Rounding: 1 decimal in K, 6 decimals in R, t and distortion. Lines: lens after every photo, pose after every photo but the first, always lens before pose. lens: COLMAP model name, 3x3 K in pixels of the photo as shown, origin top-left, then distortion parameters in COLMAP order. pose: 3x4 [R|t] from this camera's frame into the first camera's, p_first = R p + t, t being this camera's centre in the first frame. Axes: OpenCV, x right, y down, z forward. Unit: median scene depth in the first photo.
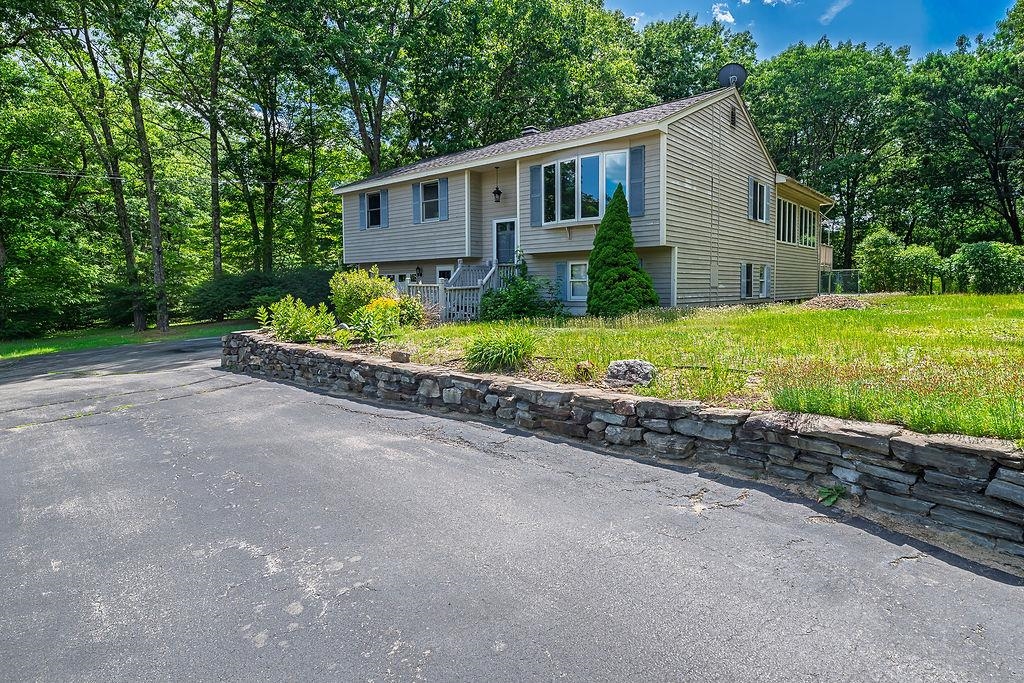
lens RADIAL K [[558.3, 0, 529.7], [0, 558.3, 319.1], [0, 0, 1]] dist [-0.001332, -0.001156]
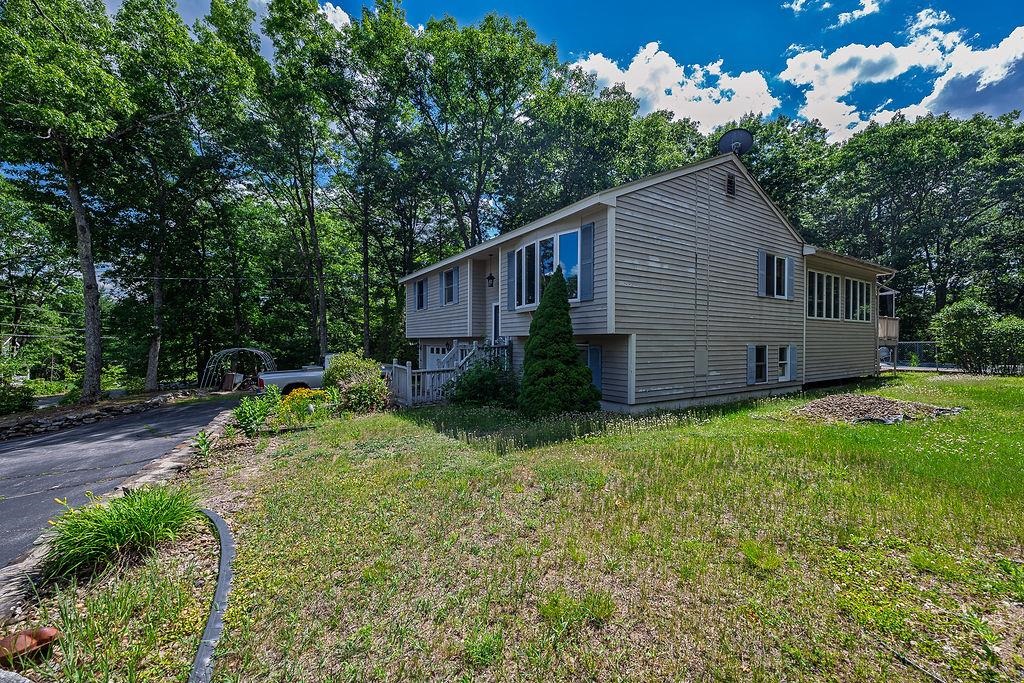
lens RADIAL K [[402.7, 0, 516.8], [0, 402.7, 345.5], [0, 0, 1]] dist [-0.003139, 0.000320]
pose [[0.953413, 0.012843, -0.301395, 0.215753], [-0.026750, 0.998757, -0.042060, -0.061902], [0.300480, 0.048163, 0.952571, 0.266458]]
